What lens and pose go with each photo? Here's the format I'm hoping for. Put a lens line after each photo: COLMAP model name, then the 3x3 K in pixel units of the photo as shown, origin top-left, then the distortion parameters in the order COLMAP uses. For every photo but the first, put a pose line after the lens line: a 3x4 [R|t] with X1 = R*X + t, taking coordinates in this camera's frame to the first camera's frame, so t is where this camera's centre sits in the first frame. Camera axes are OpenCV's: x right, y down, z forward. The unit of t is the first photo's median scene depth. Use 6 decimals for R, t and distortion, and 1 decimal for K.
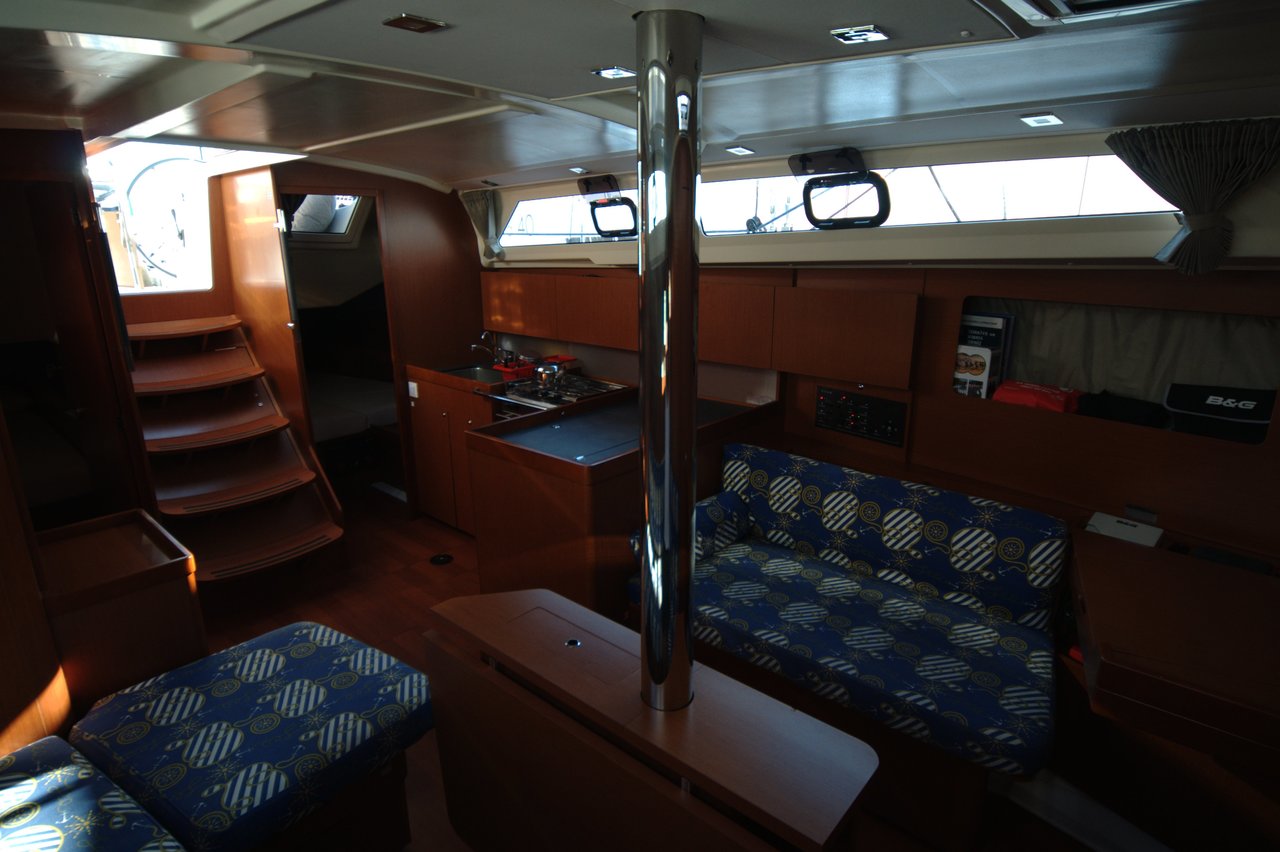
lens RADIAL K [[684.7, 0, 645.2], [0, 684.7, 426.5], [0, 0, 1]] dist [-0.012150, 0.001210]
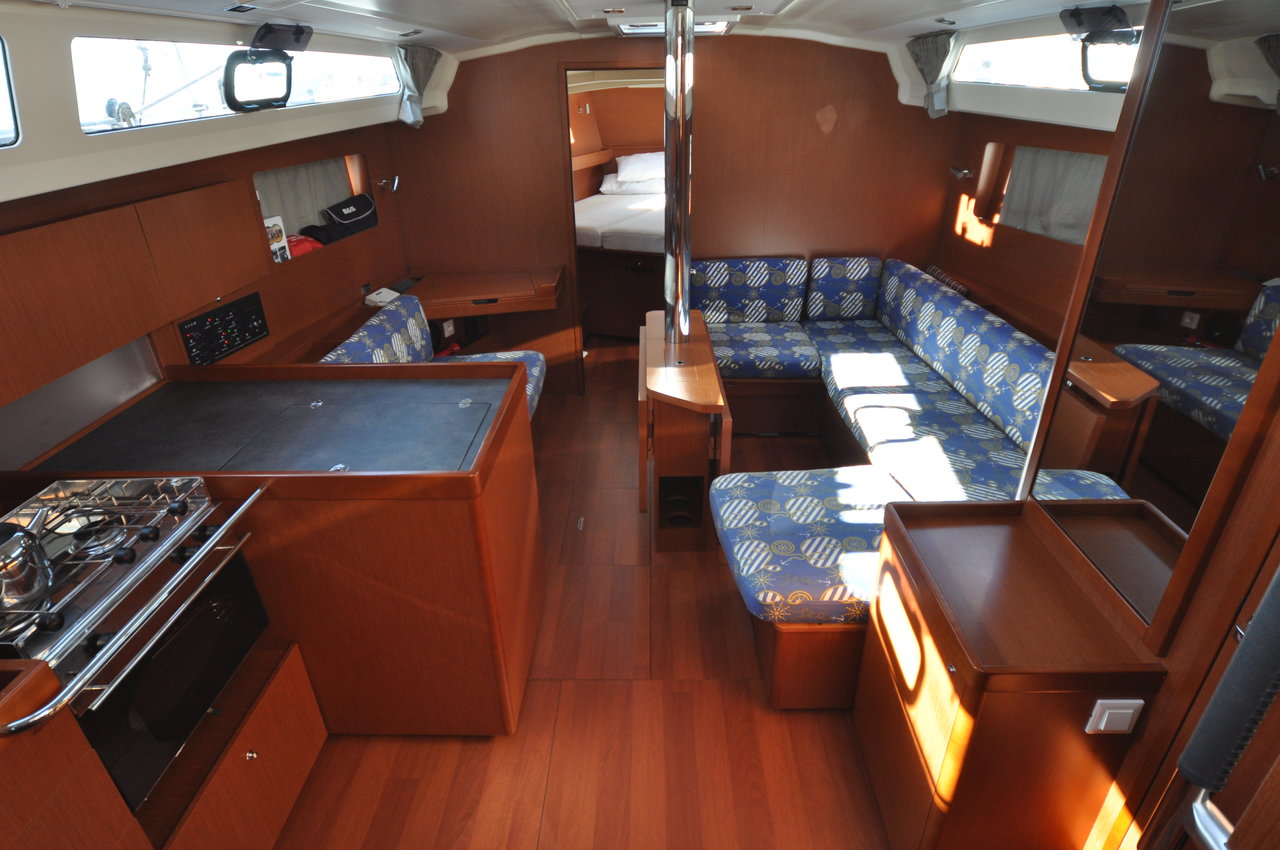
lens RADIAL K [[674.4, 0, 645.1], [0, 674.4, 422.0], [0, 0, 1]] dist [-0.016831, 0.001236]
pose [[-0.620817, -0.338650, 0.707038, -0.815157], [0.239484, 0.776850, 0.582367, -0.355040], [-0.746481, 0.530867, -0.401180, 1.166416]]
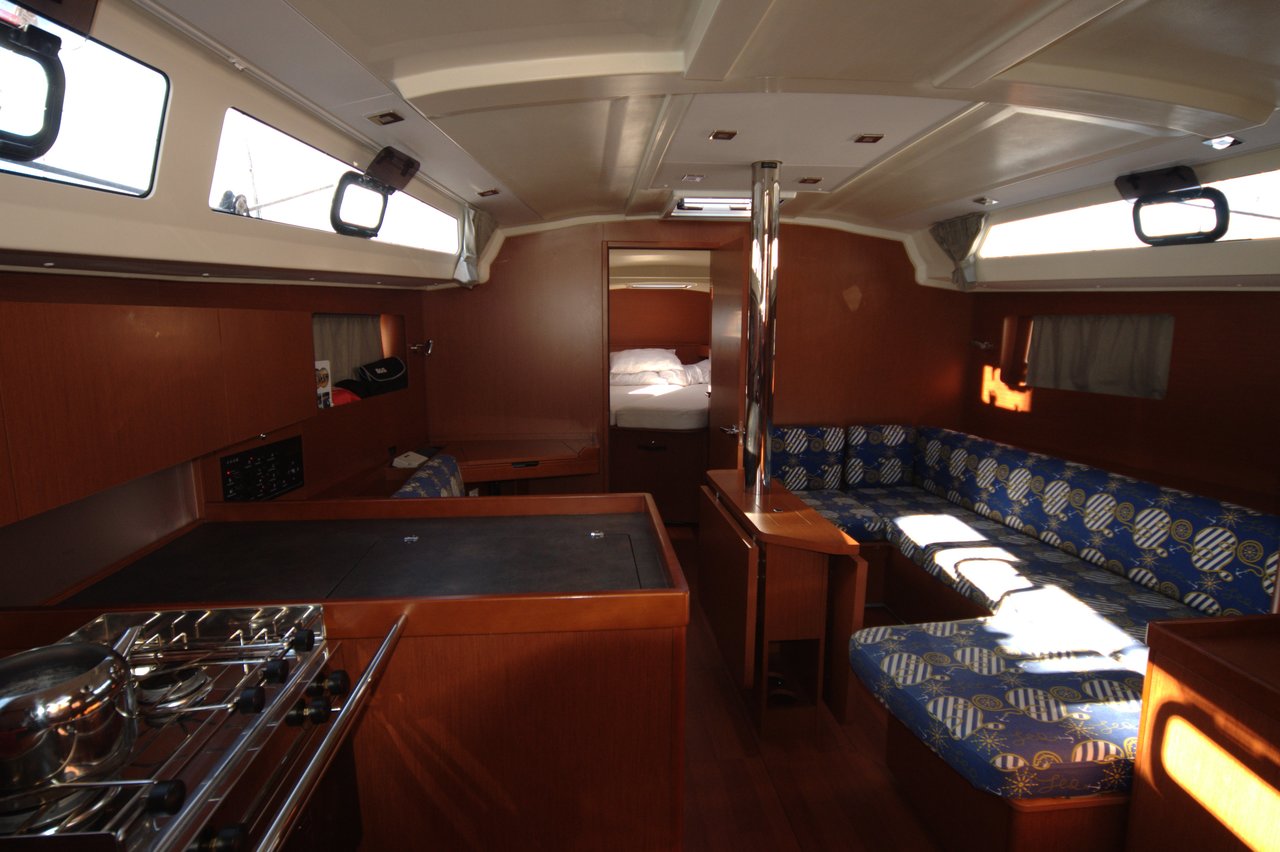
lens RADIAL K [[674.4, 0, 645.1], [0, 674.4, 423.0], [0, 0, 1]] dist [-0.016831, 0.001236]
pose [[-0.700048, -0.102290, 0.706731, -0.599231], [0.203407, 0.920125, 0.334659, -0.272205], [-0.684513, 0.378031, -0.623325, 1.339714]]
